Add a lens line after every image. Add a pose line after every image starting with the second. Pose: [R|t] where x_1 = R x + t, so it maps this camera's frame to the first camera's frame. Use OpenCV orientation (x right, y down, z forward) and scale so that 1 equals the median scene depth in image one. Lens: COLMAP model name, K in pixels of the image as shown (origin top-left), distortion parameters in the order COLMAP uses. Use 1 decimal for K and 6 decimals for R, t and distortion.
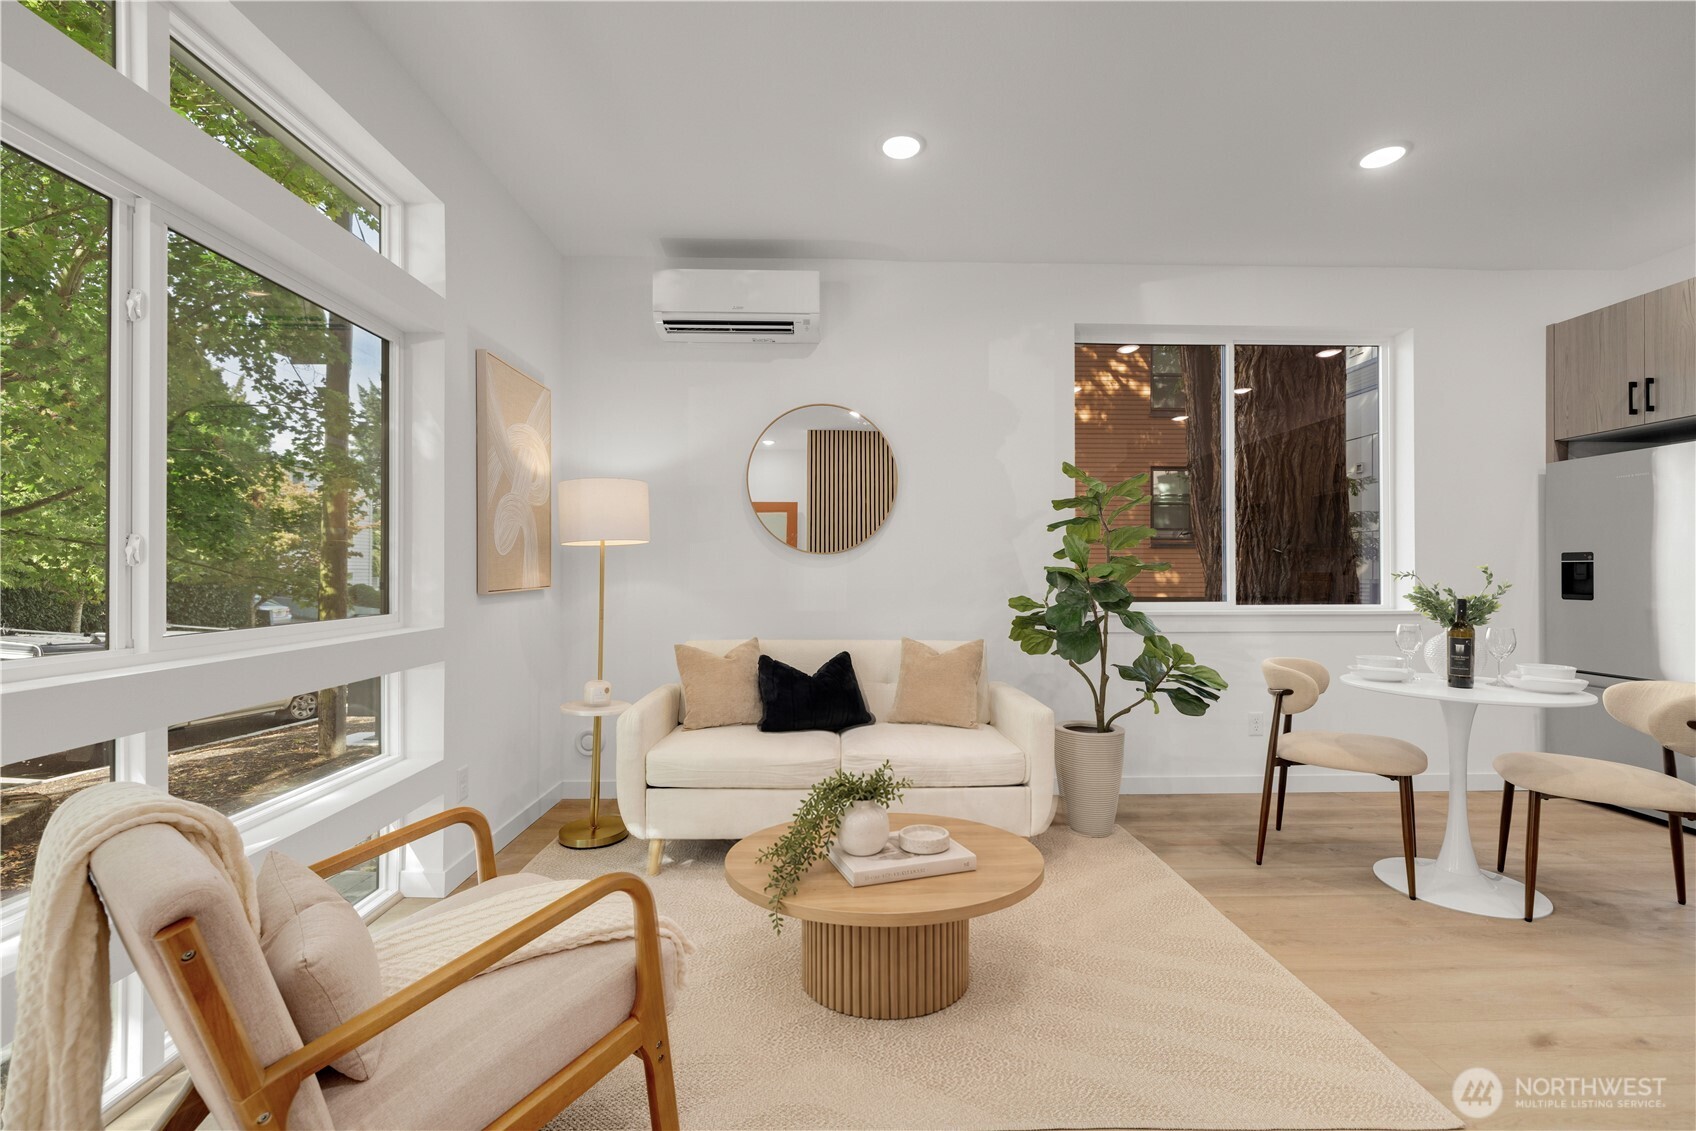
lens RADIAL K [[707.9, 0, 850.3], [0, 707.9, 570.0], [0, 0, 1]] dist [-0.001266, -0.000113]
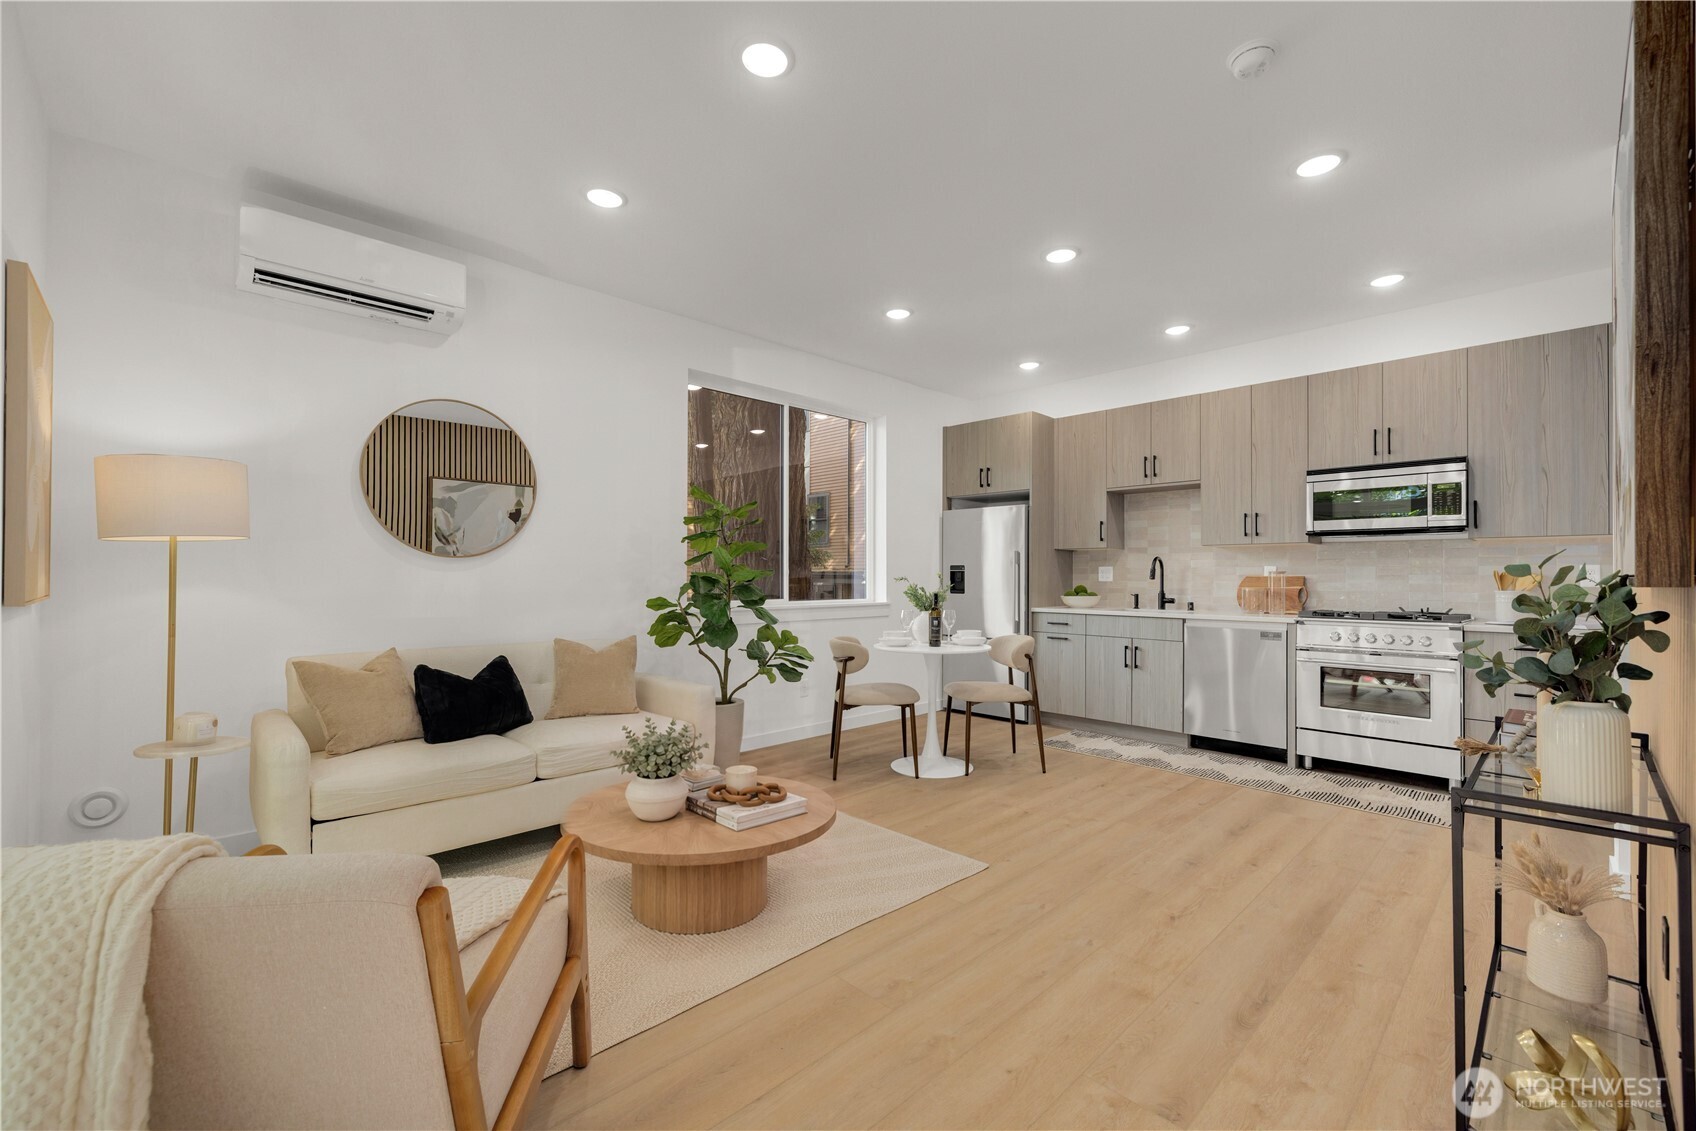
lens RADIAL K [[707.9, 0, 856.4], [0, 707.9, 568.4], [0, 0, 1]] dist [-0.001266, -0.000113]
pose [[0.732694, 0.009610, 0.680490, -0.350713], [-0.005380, 0.999951, -0.008329, -0.002746], [-0.680537, 0.002442, 0.732710, -0.083535]]
